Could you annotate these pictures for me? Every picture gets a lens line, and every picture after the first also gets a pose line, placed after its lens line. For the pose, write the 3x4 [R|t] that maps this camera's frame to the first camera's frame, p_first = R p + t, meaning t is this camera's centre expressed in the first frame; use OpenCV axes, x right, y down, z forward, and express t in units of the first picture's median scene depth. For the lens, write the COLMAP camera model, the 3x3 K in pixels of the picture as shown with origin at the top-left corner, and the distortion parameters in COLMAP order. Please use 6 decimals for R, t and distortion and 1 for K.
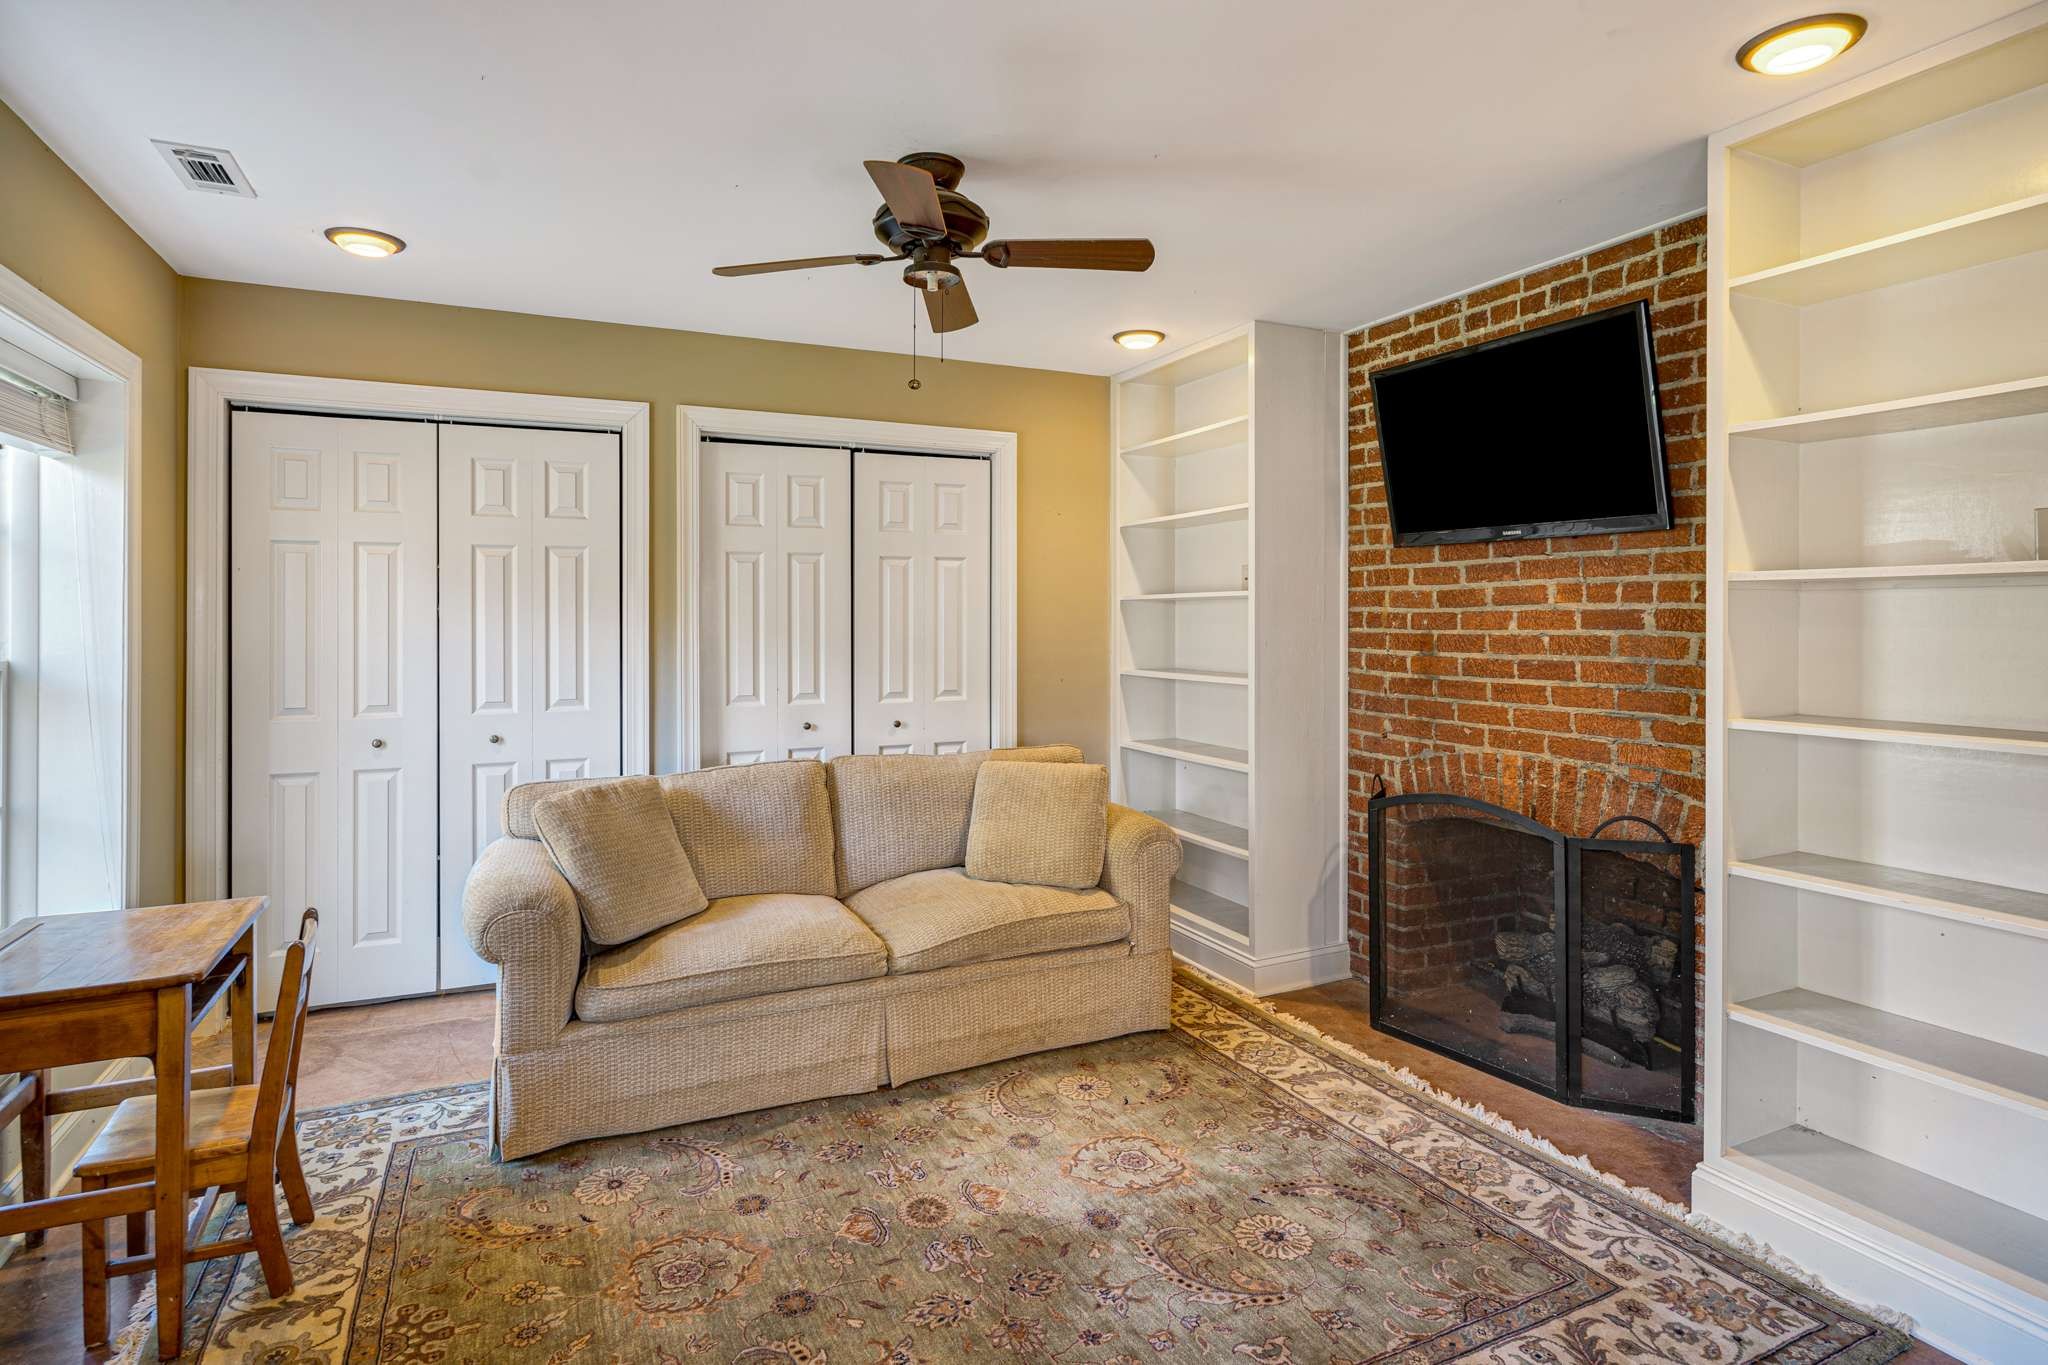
lens RADIAL K [[1094.7, 0, 1036.0], [0, 1094.7, 621.4], [0, 0, 1]] dist [-0.000365, -0.000125]
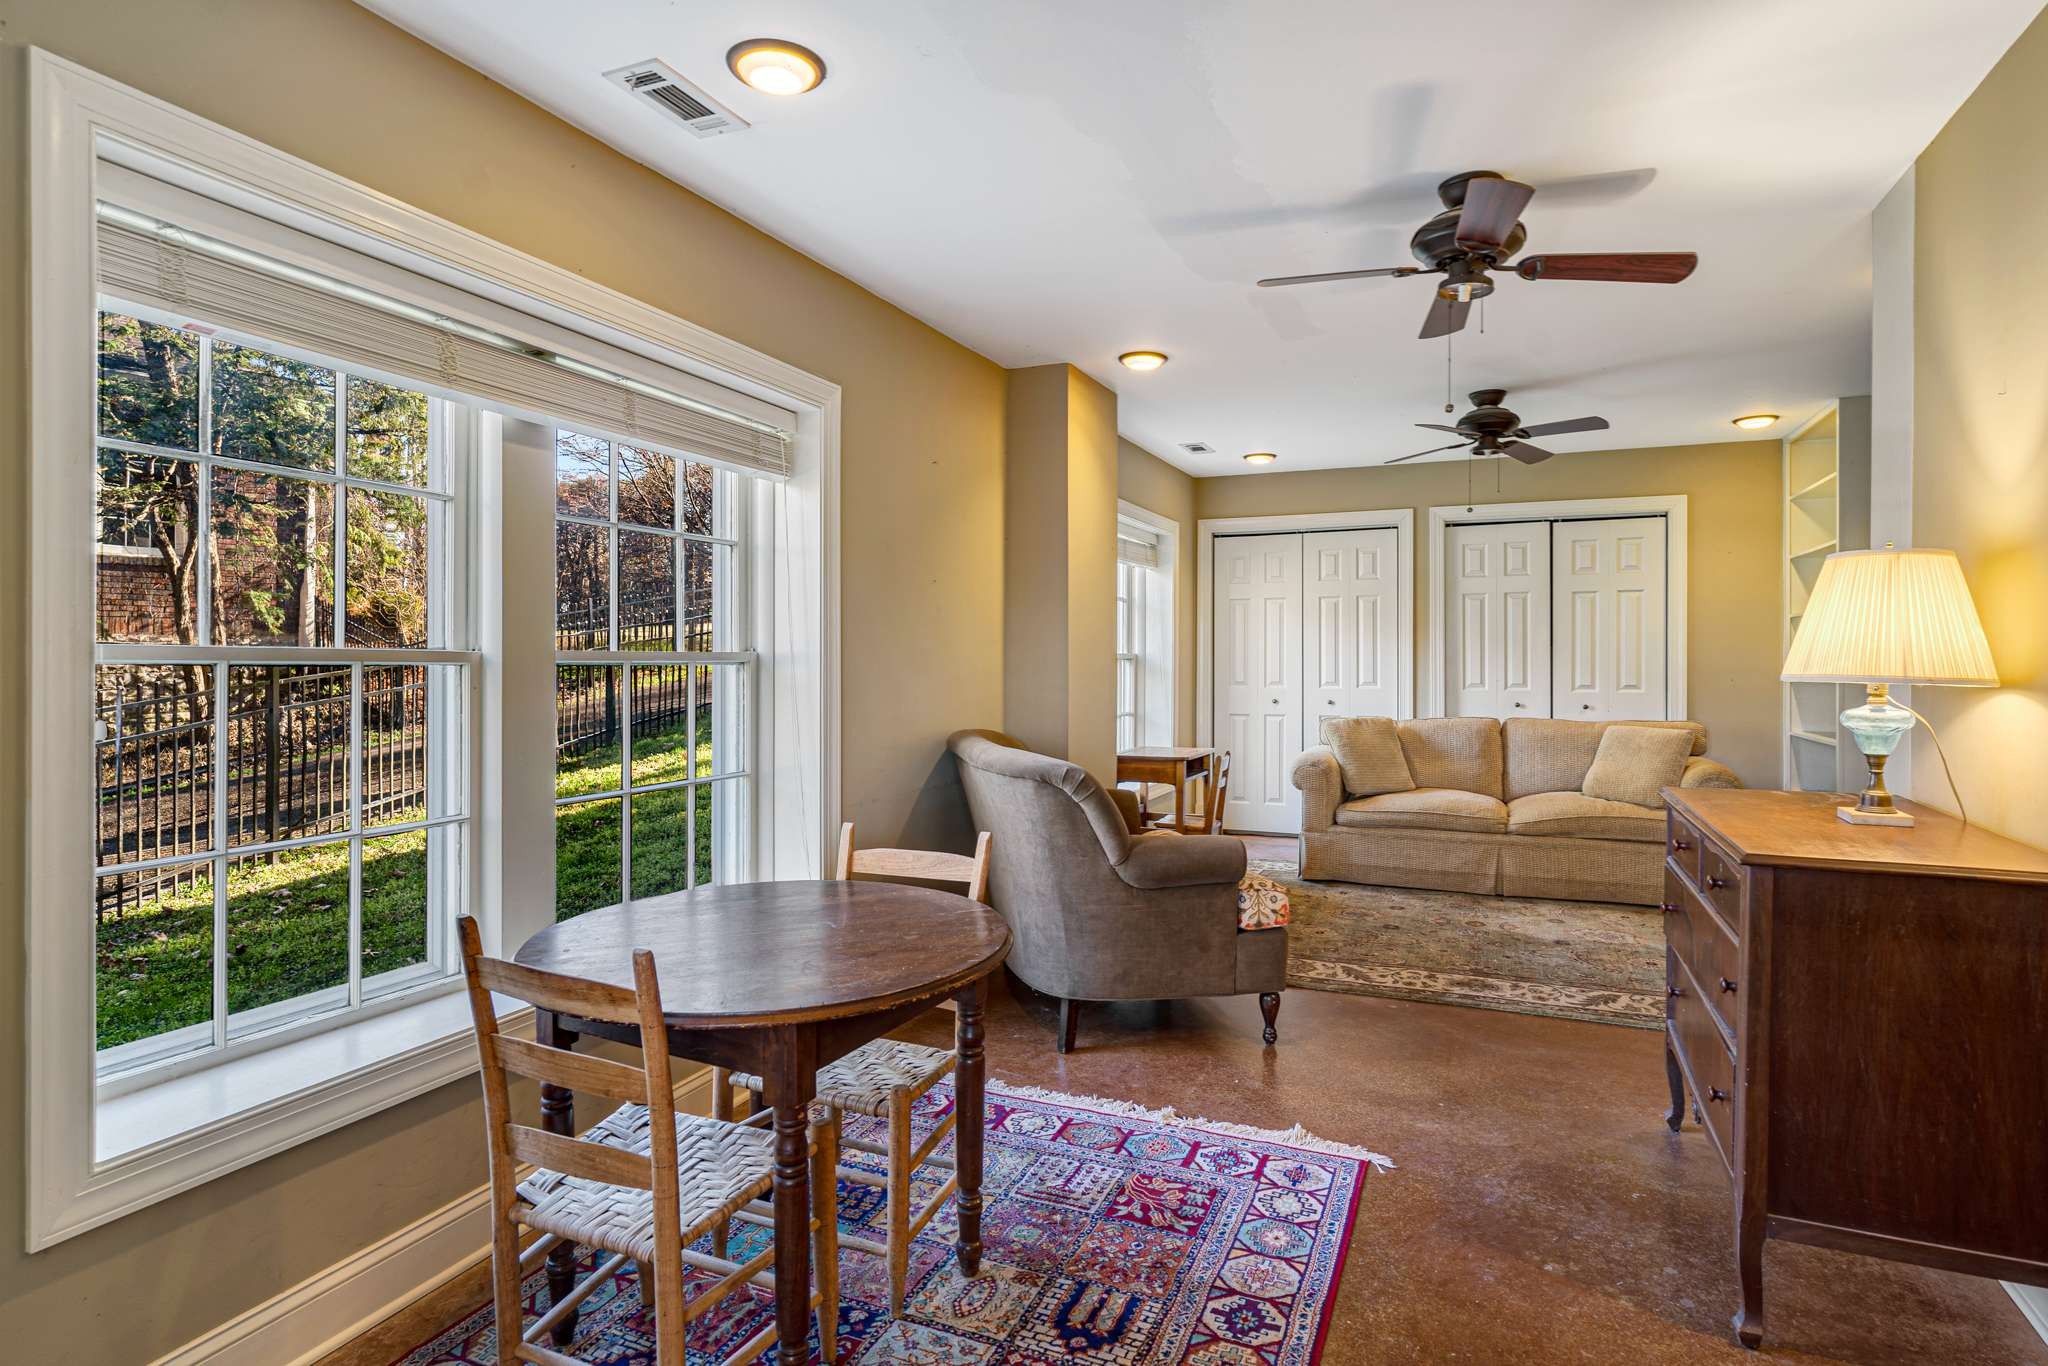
lens RADIAL K [[1094.7, 0, 1023.5], [0, 1094.7, 669.1], [0, 0, 1]] dist [-0.000365, -0.000125]
pose [[0.660226, 0.006781, -0.751037, 0.601737], [0.001247, 0.999948, 0.010125, 0.035871], [0.751066, -0.007621, 0.660183, -0.661565]]
